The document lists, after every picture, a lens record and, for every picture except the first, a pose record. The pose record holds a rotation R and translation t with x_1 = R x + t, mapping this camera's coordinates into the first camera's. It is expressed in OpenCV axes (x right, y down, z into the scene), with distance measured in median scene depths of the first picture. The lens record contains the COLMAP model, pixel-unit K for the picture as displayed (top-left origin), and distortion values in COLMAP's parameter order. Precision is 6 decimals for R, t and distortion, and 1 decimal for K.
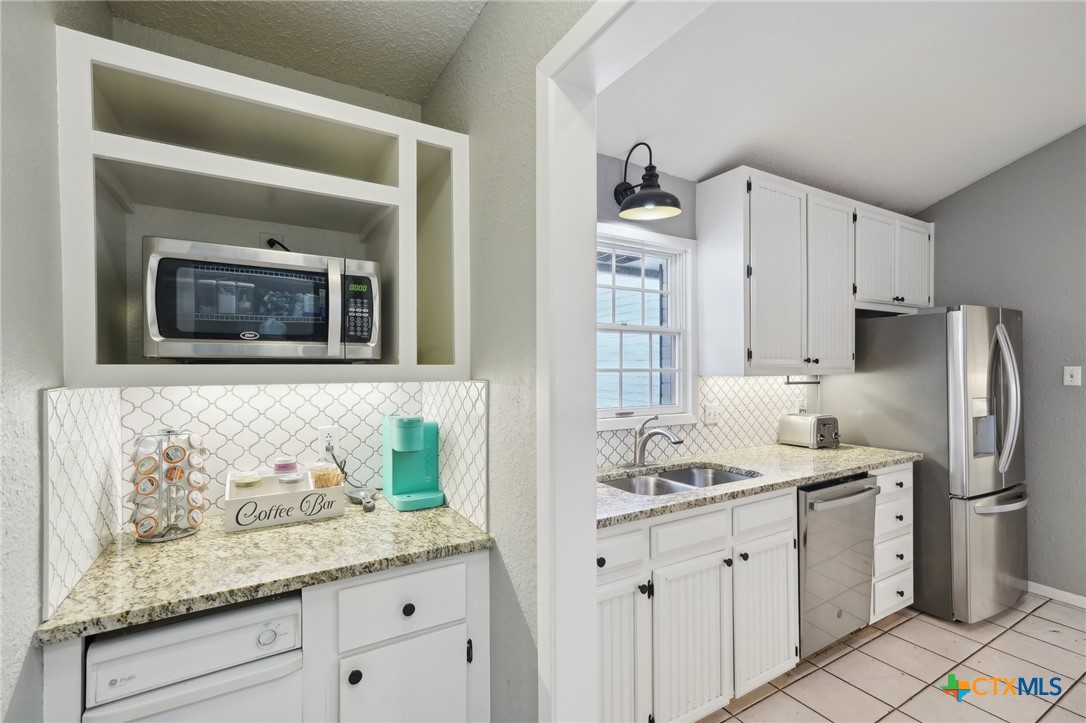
lens RADIAL K [[476.7, 0, 543.0], [0, 476.7, 361.5], [0, 0, 1]] dist [-0.003125, 0.000425]
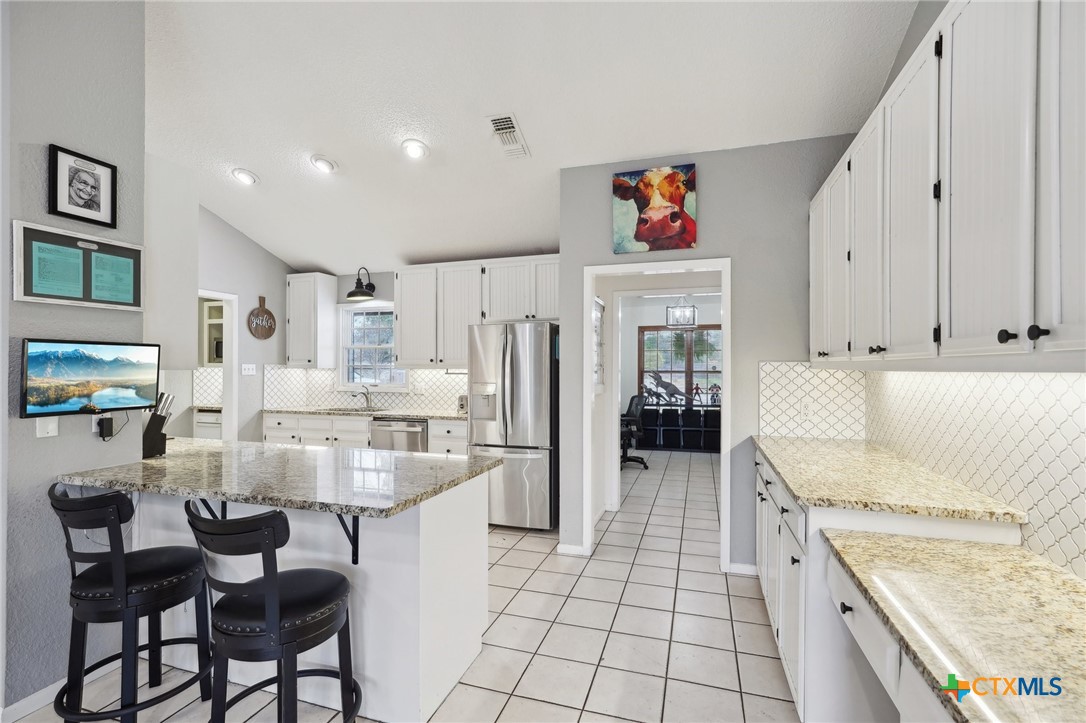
lens RADIAL K [[489.0, 0, 541.6], [0, 489.0, 364.7], [0, 0, 1]] dist [-0.001297, 0.000273]
pose [[0.686570, -0.001984, -0.727061, 2.172103], [0.002072, 0.999998, -0.000772, 0.015823], [0.727060, -0.000976, 0.686573, 0.010894]]
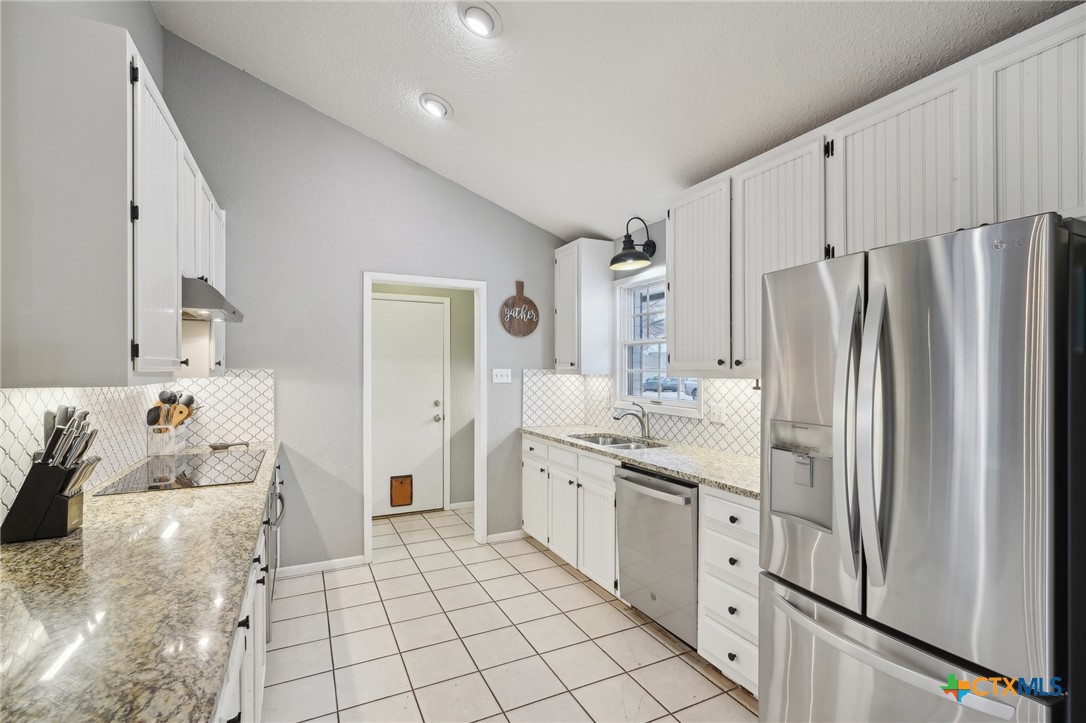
lens RADIAL K [[496.0, 0, 543.3], [0, 496.0, 366.2], [0, 0, 1]] dist [-0.001979, 0.000051]
pose [[-0.041875, -0.001703, -0.999121, 1.505353], [0.005965, 0.999980, -0.001955, 0.005180], [0.999105, -0.006042, -0.041864, 0.678774]]
